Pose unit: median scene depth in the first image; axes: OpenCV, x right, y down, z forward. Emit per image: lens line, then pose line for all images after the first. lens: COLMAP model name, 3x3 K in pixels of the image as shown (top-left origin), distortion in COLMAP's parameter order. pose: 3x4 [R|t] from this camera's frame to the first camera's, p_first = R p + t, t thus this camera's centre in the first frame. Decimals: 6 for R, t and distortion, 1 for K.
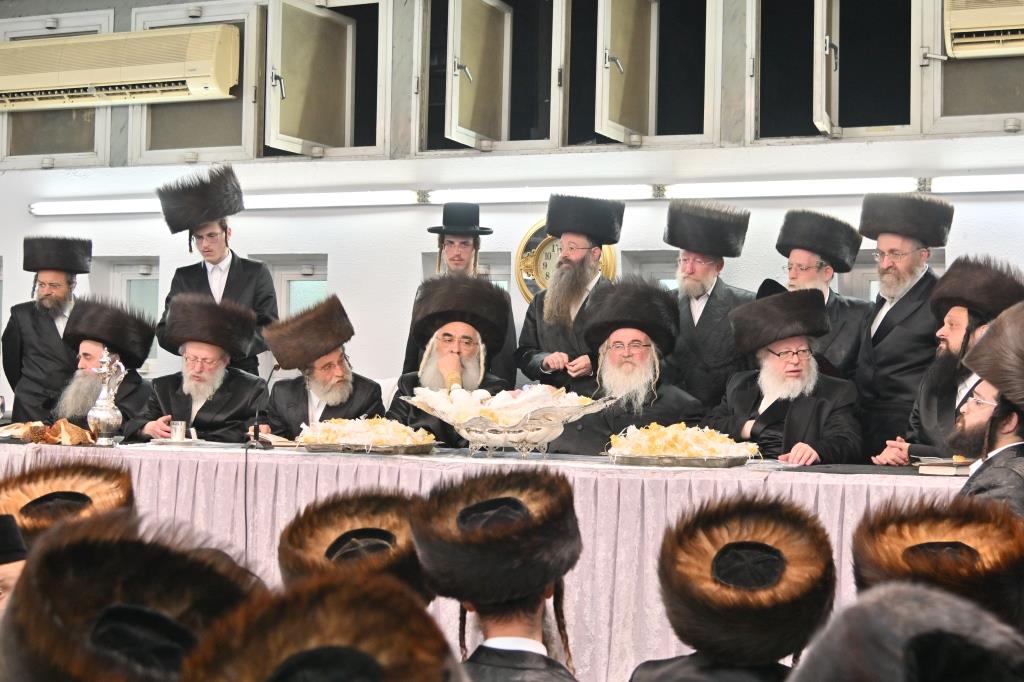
lens RADIAL K [[1621.7, 0, 512.0], [0, 1621.7, 341.0], [0, 0, 1]] dist [-0.002601, -0.119885]
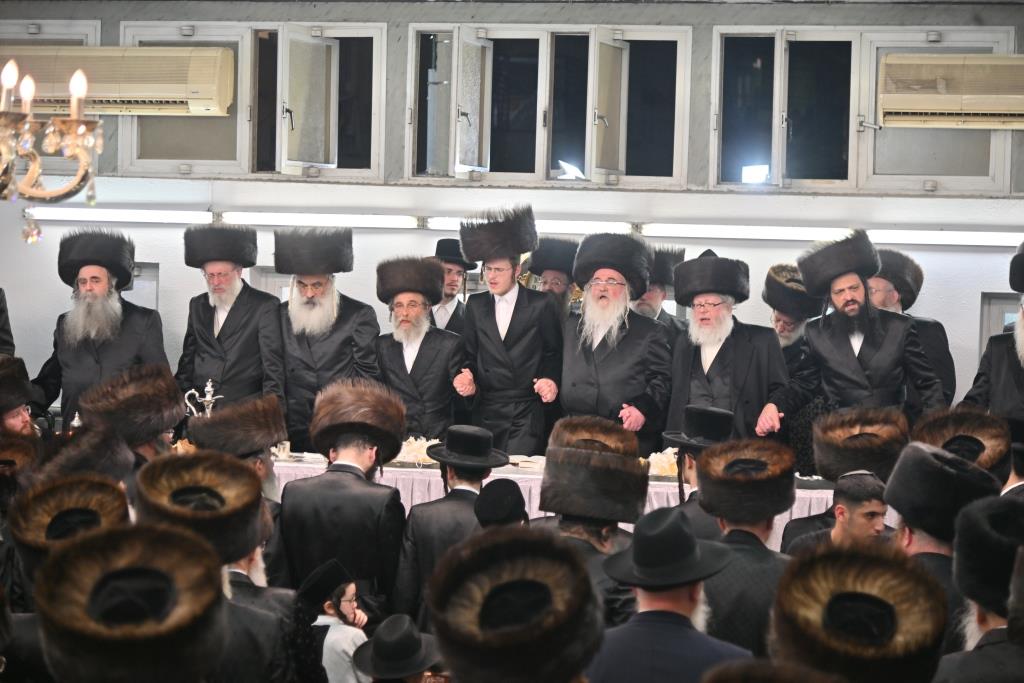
lens RADIAL K [[2557.8, 0, 512.0], [0, 2557.8, 341.5], [0, 0, 1]] dist [-0.019724, 0.132629]
pose [[0.990124, -0.001875, 0.140182, -0.251515], [-0.008486, 0.997276, 0.073275, -0.142332], [-0.139938, -0.073741, 0.987411, -0.797348]]
